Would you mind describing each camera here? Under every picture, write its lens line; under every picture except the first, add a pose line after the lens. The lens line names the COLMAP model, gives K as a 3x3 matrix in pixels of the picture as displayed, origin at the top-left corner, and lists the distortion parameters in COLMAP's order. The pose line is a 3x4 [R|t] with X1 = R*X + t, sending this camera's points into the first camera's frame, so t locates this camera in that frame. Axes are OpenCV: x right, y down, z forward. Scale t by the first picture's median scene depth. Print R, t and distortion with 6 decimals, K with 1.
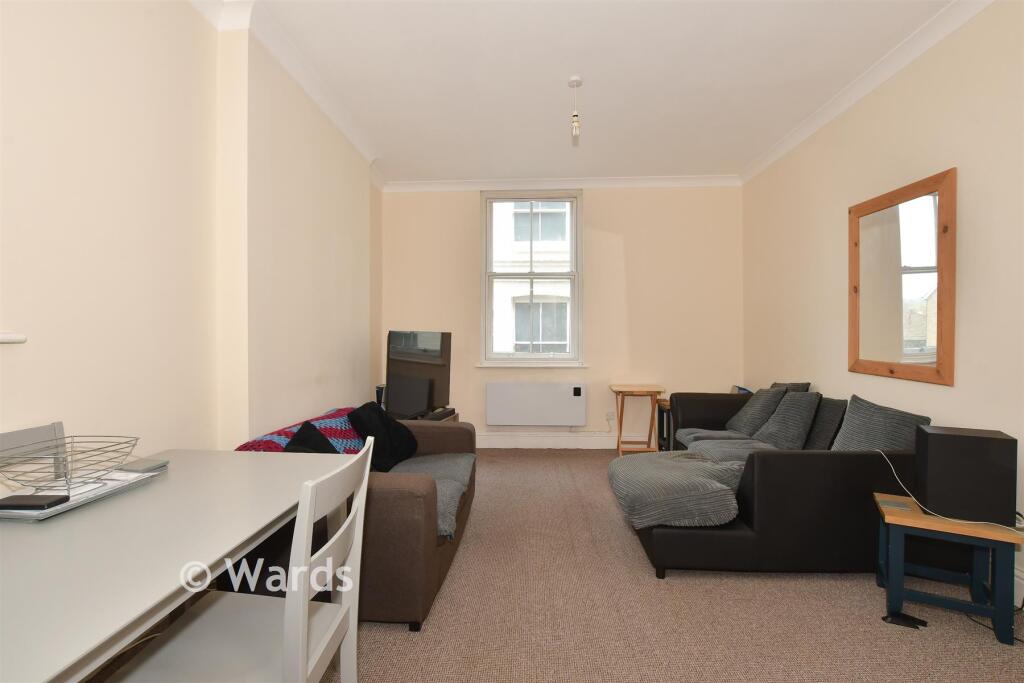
lens RADIAL K [[467.5, 0, 510.5], [0, 467.5, 337.3], [0, 0, 1]] dist [-0.030272, 0.001876]
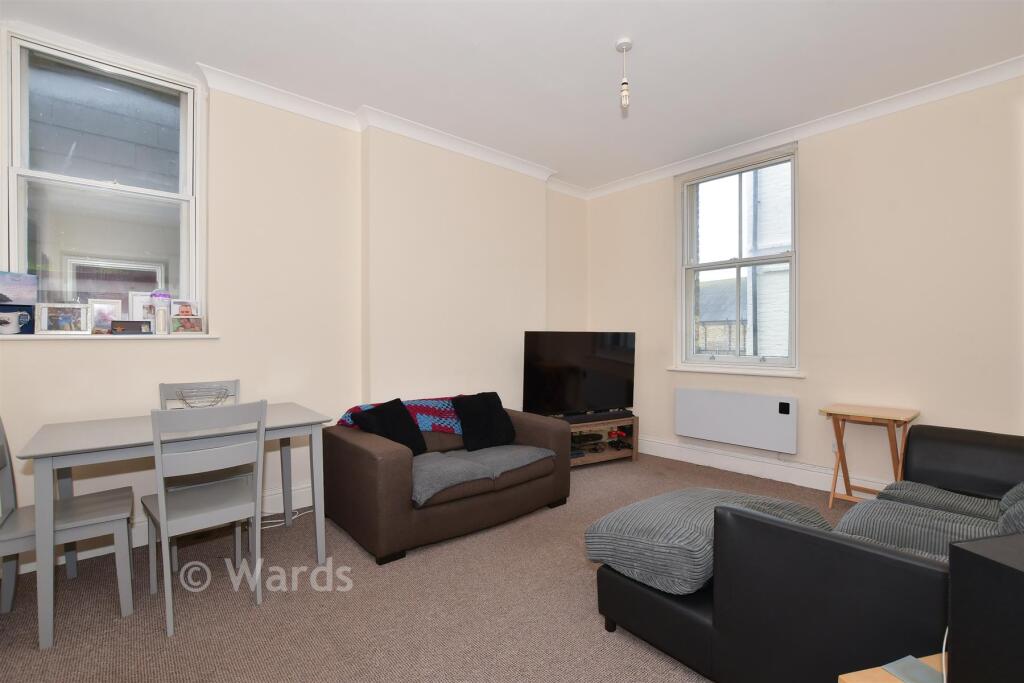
lens RADIAL K [[467.5, 0, 509.3], [0, 467.5, 341.2], [0, 0, 1]] dist [-0.030272, 0.001876]
pose [[0.682695, 0.005760, -0.730681, 0.399405], [-0.000269, 0.999971, 0.007631, 0.000481], [0.730703, -0.005013, 0.682677, 0.154830]]
